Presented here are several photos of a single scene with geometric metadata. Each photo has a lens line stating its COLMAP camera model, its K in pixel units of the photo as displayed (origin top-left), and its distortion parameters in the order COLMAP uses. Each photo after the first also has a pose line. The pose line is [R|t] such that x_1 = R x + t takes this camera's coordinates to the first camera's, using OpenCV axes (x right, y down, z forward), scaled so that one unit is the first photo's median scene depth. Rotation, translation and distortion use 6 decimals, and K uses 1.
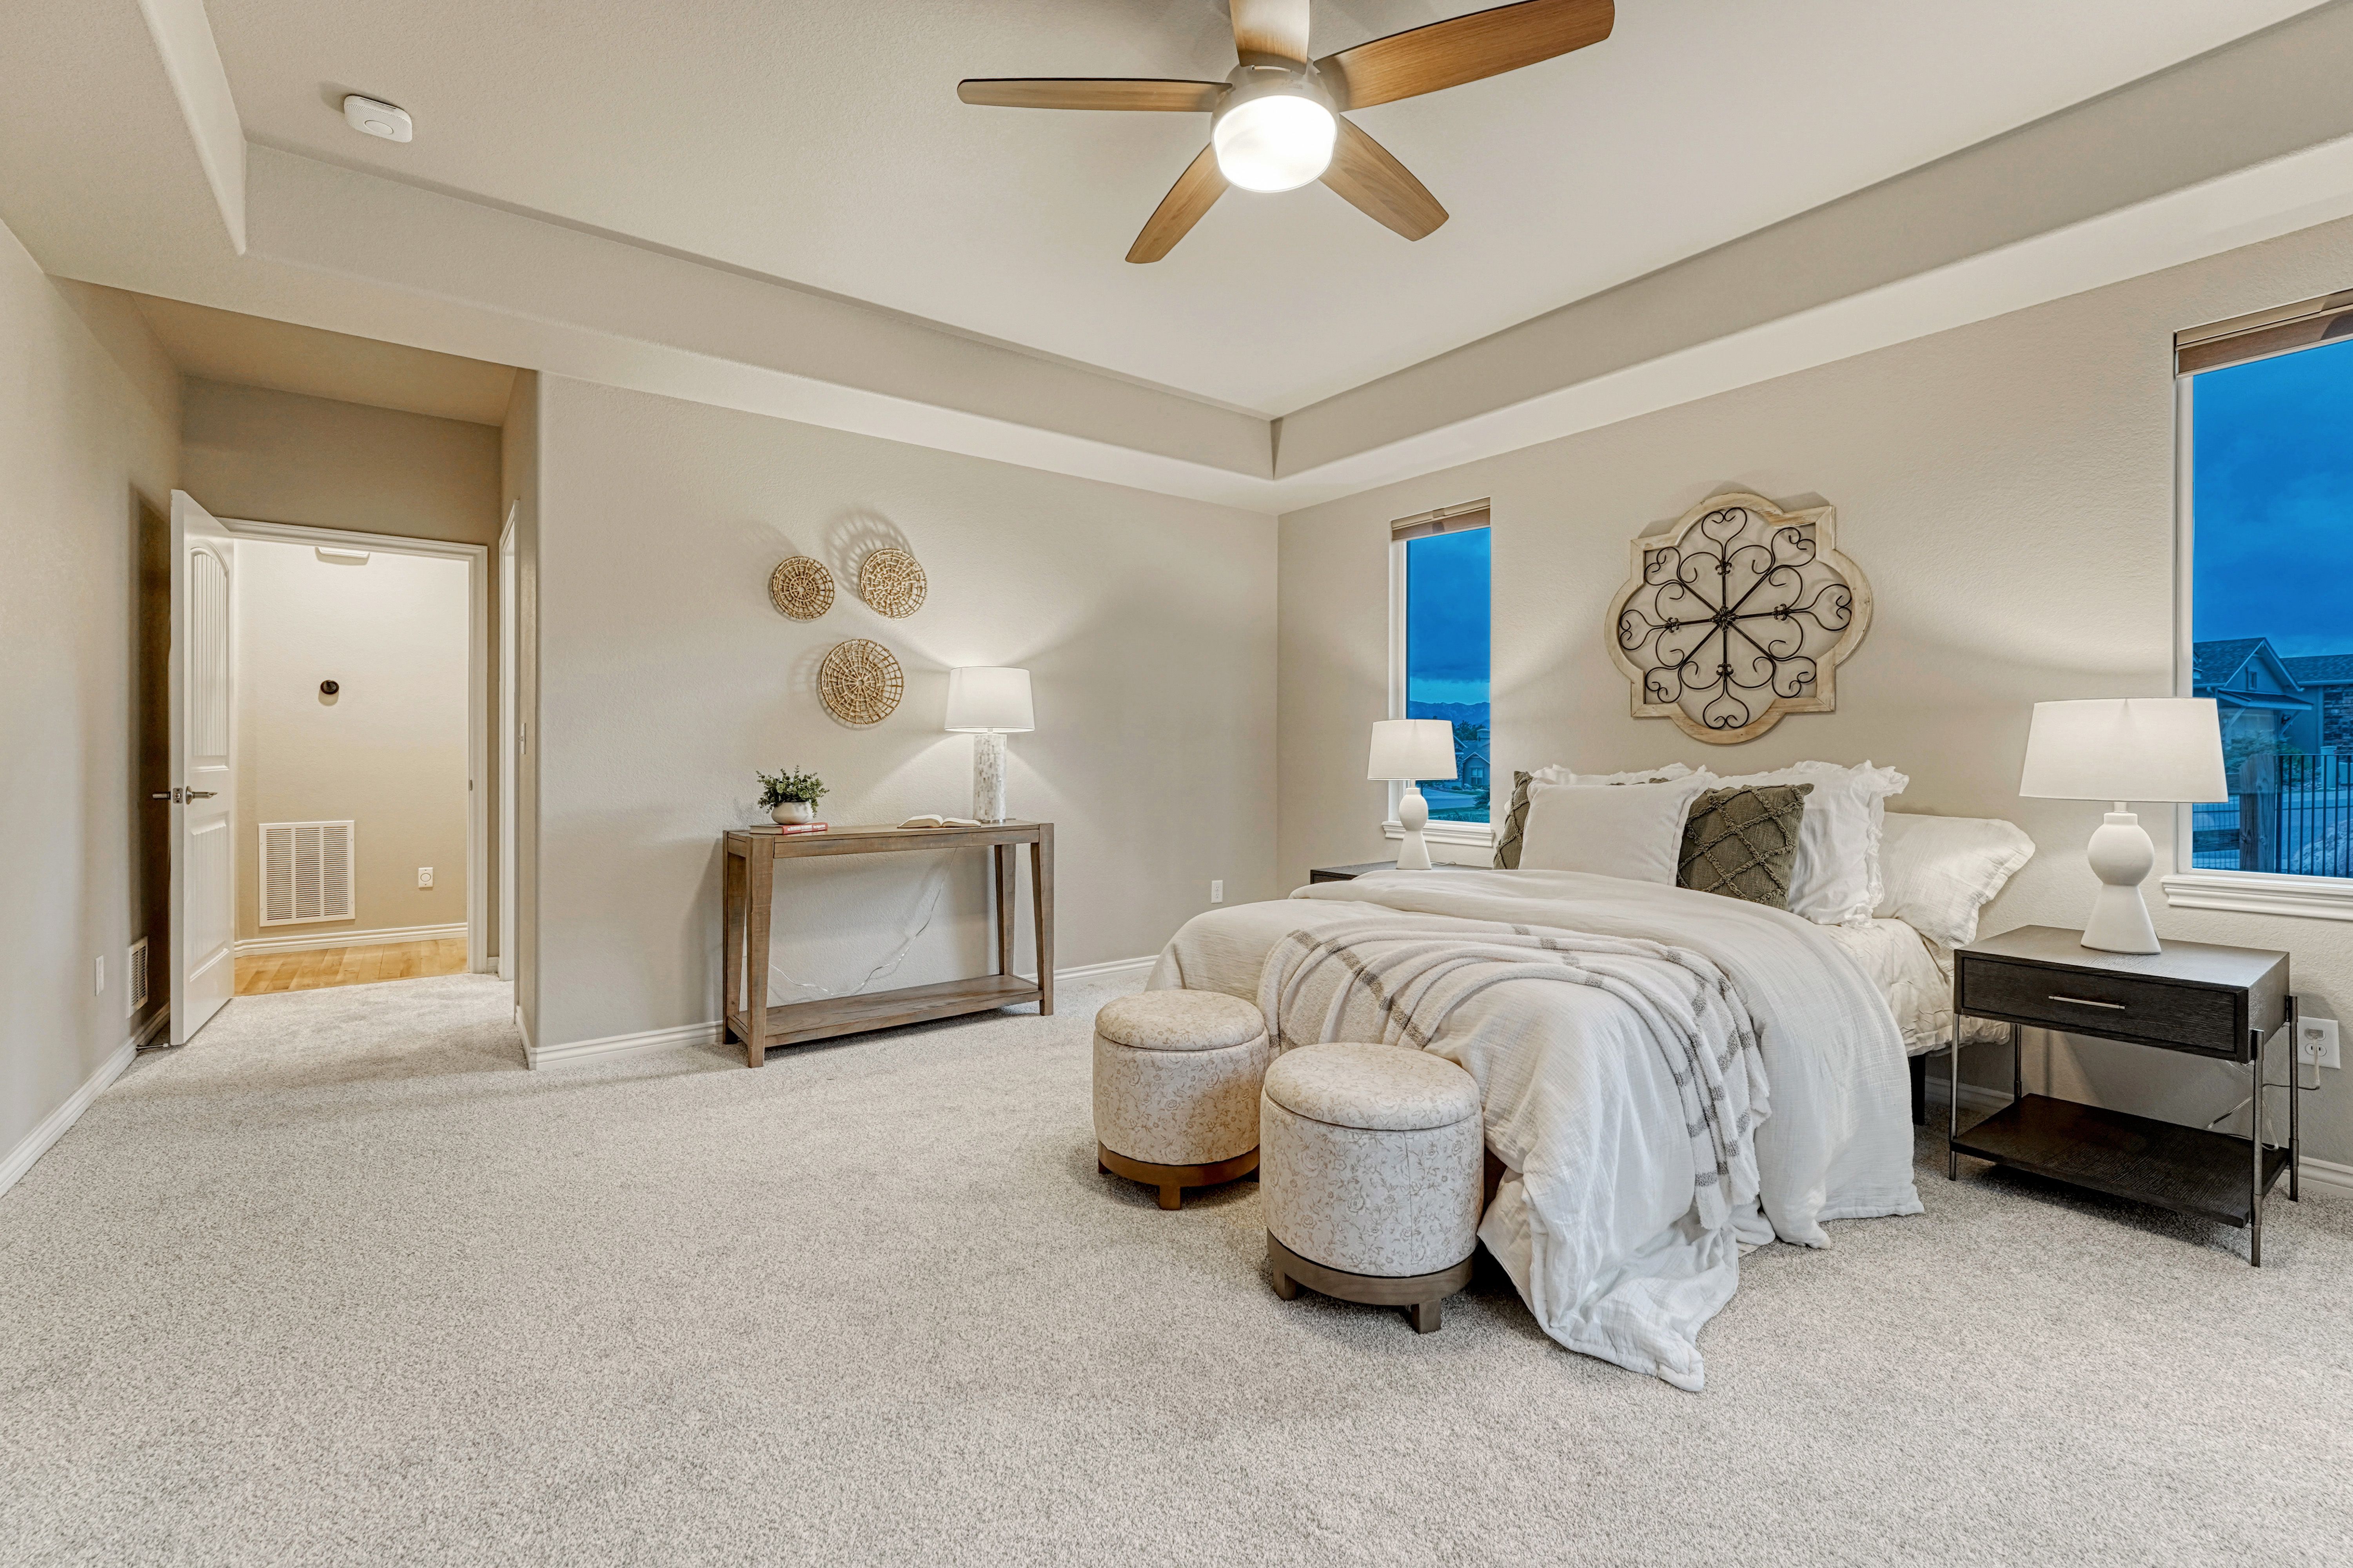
lens RADIAL K [[993.8, 0, 1164.4], [0, 993.8, 762.3], [0, 0, 1]] dist [-0.009802, 0.000691]
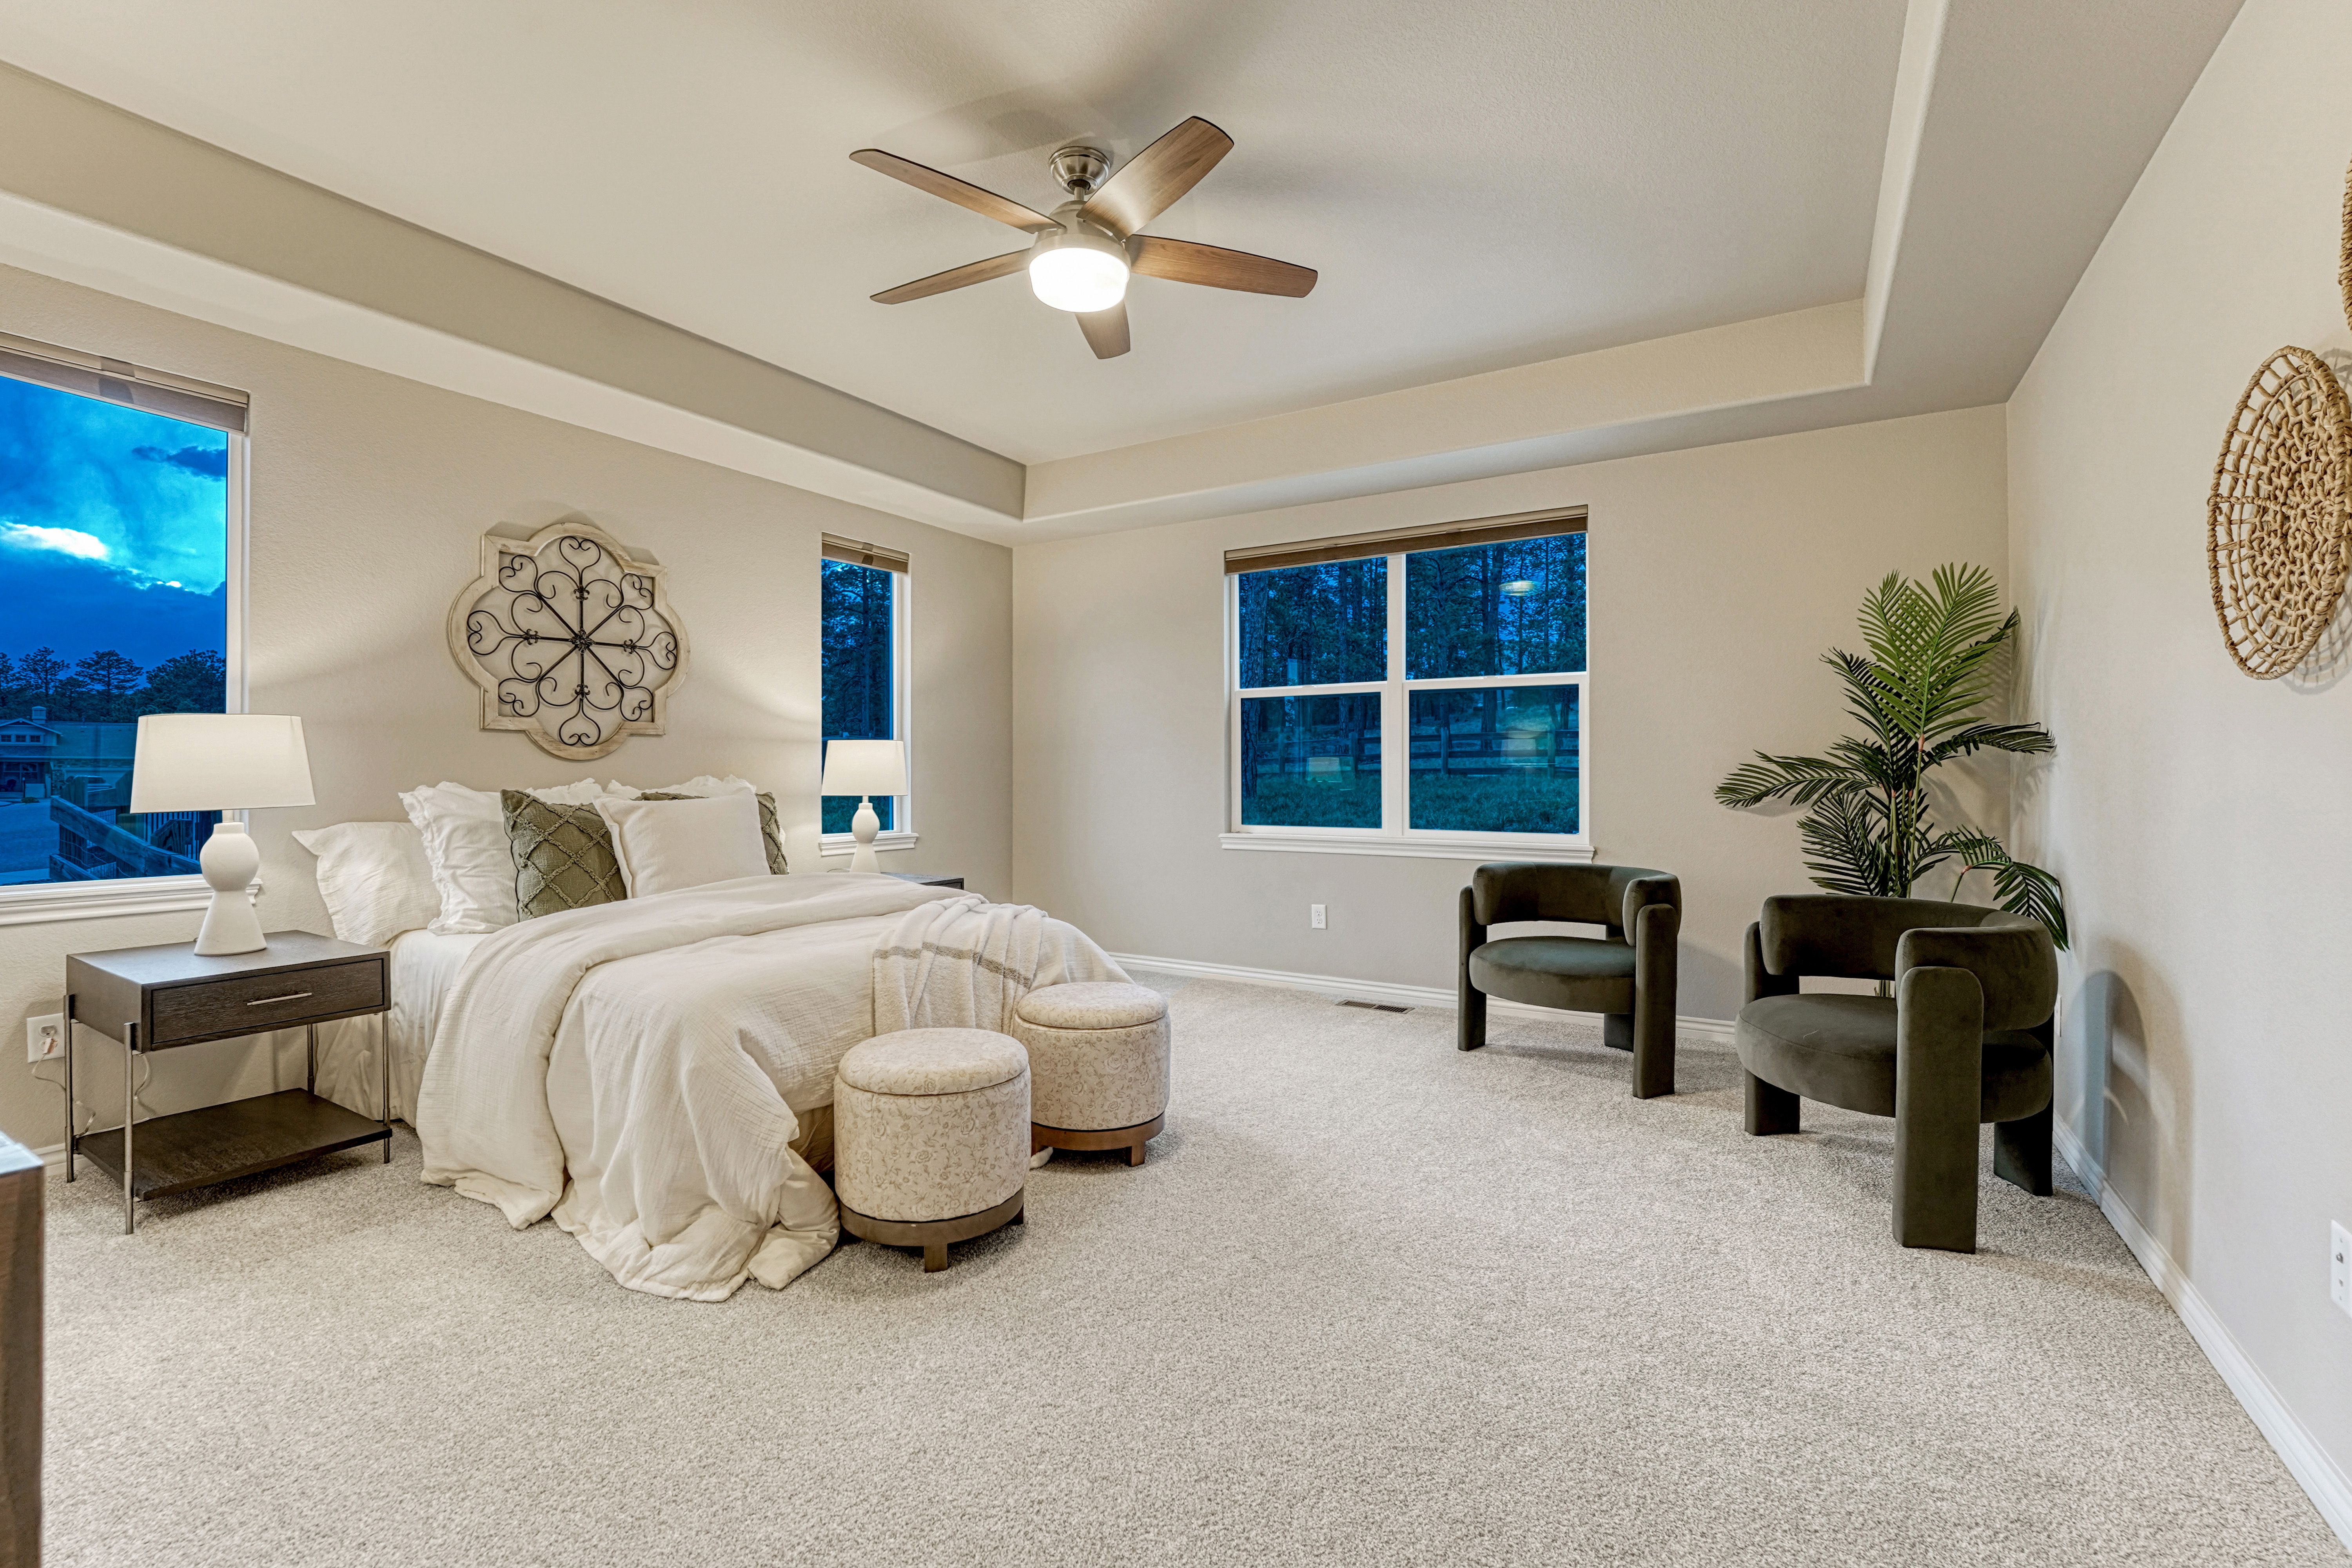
lens RADIAL K [[993.4, 0, 1166.8], [0, 993.4, 781.7], [0, 0, 1]] dist [-0.009802, 0.000691]
pose [[-0.356028, -0.012318, 0.934394, -0.646533], [0.001019, 0.999907, 0.013571, -0.009006], [-0.934475, 0.005784, -0.355982, 0.793066]]
